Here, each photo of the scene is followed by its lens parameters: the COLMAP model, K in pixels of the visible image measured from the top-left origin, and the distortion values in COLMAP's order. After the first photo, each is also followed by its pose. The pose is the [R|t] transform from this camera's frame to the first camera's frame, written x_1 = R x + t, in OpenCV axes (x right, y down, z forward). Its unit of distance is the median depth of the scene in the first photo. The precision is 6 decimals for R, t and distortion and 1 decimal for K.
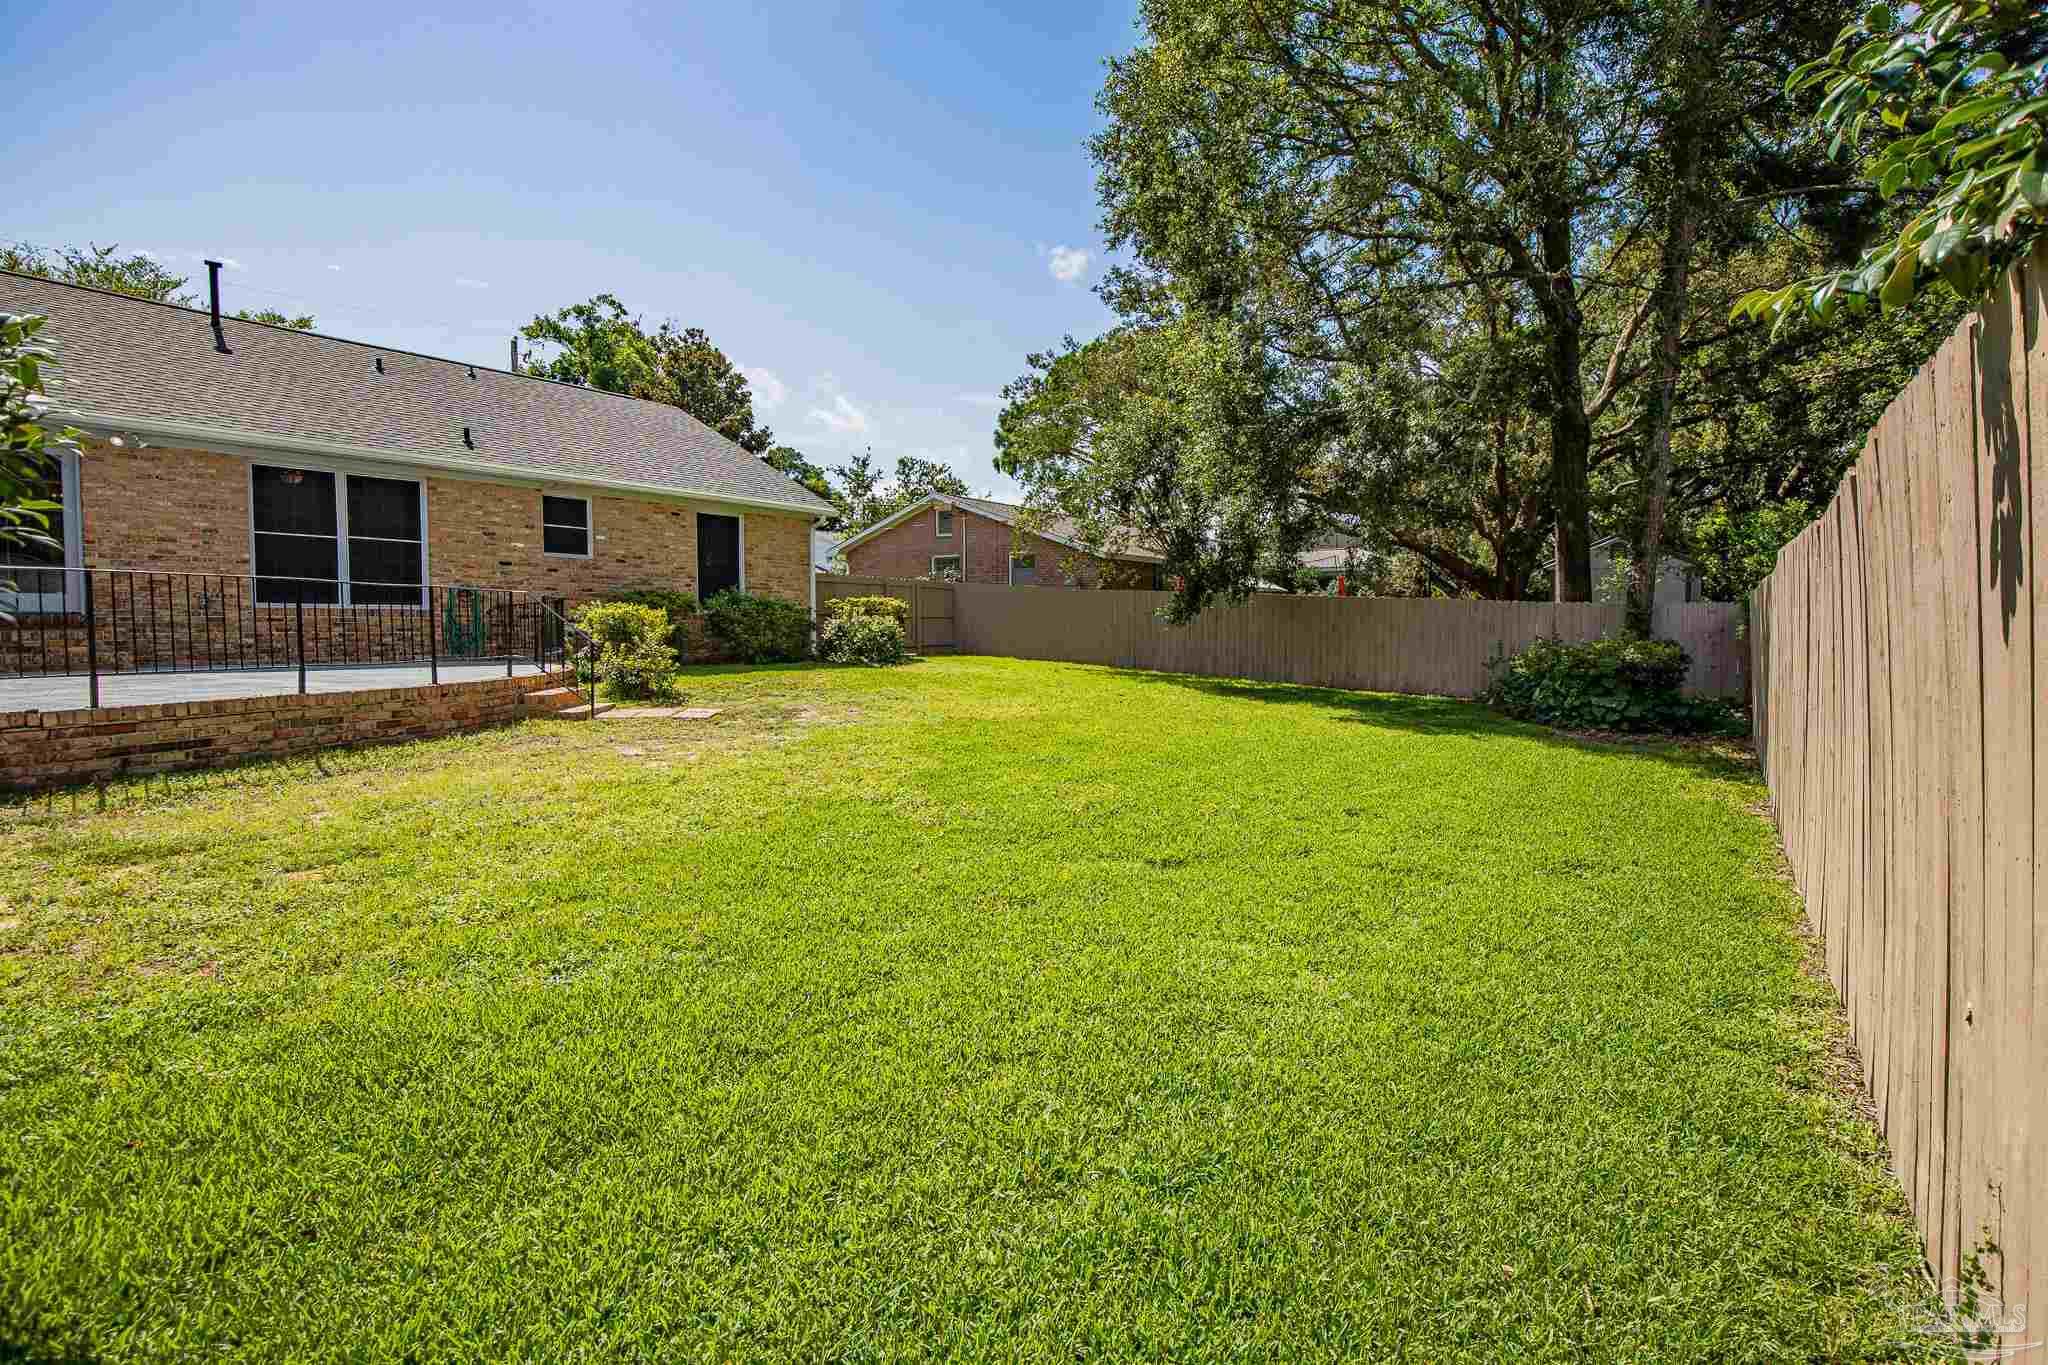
lens RADIAL K [[973.9, 0, 1057.0], [0, 973.9, 686.3], [0, 0, 1]] dist [-0.028538, 0.002144]
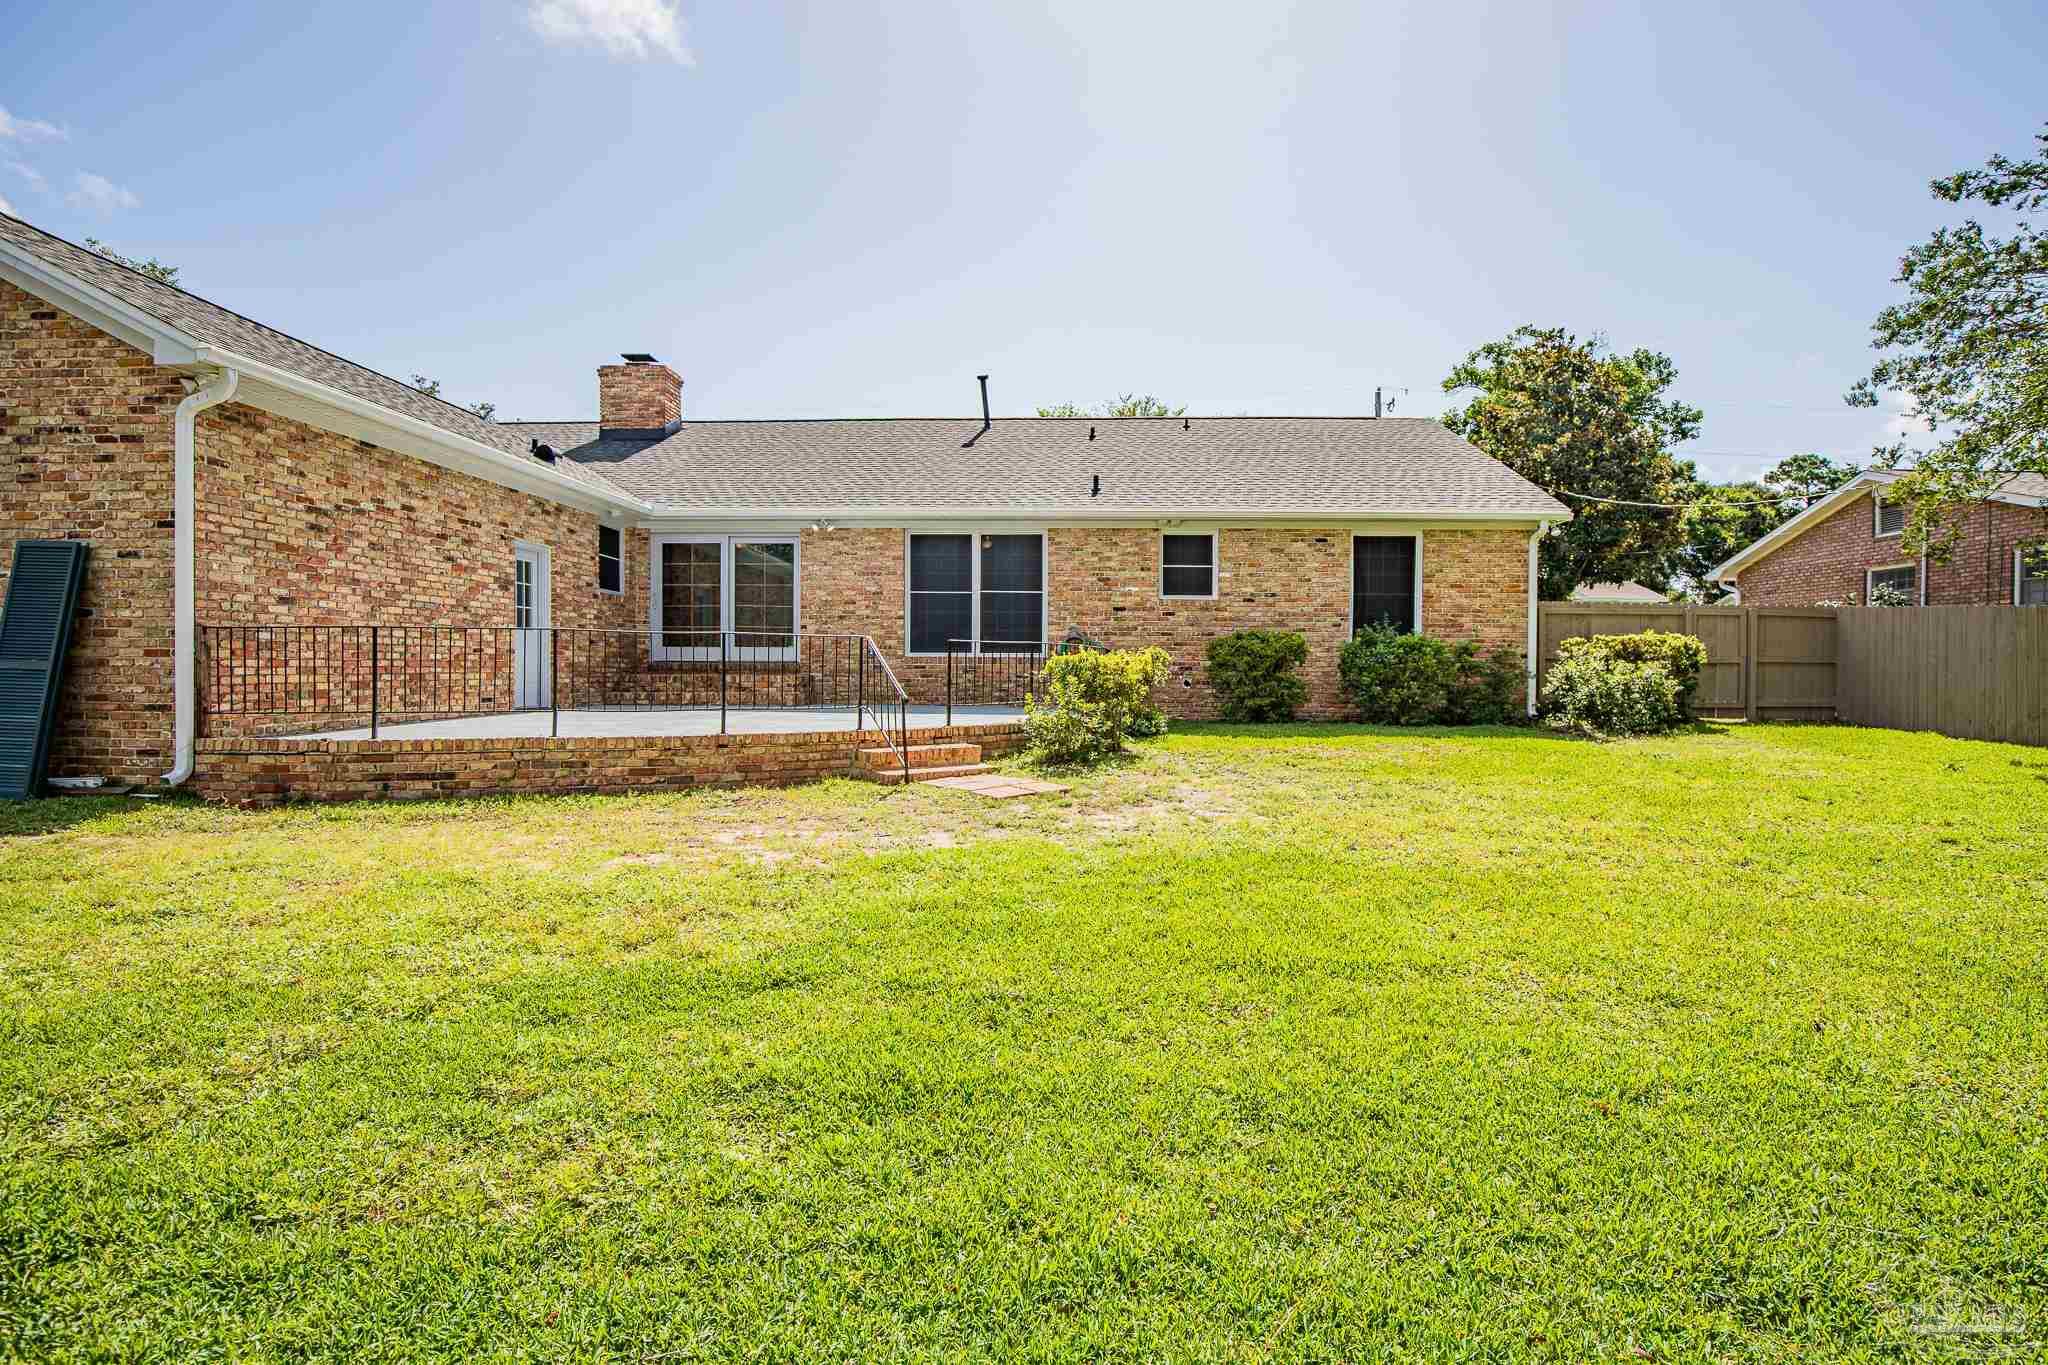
lens RADIAL K [[946.2, 0, 1045.3], [0, 946.2, 686.3], [0, 0, 1]] dist [-0.029215, 0.002506]
pose [[0.545084, 0.014585, -0.838255, 0.181012], [-0.055389, 0.998291, -0.018648, -0.028130], [0.836550, 0.056595, 0.544960, 0.422747]]
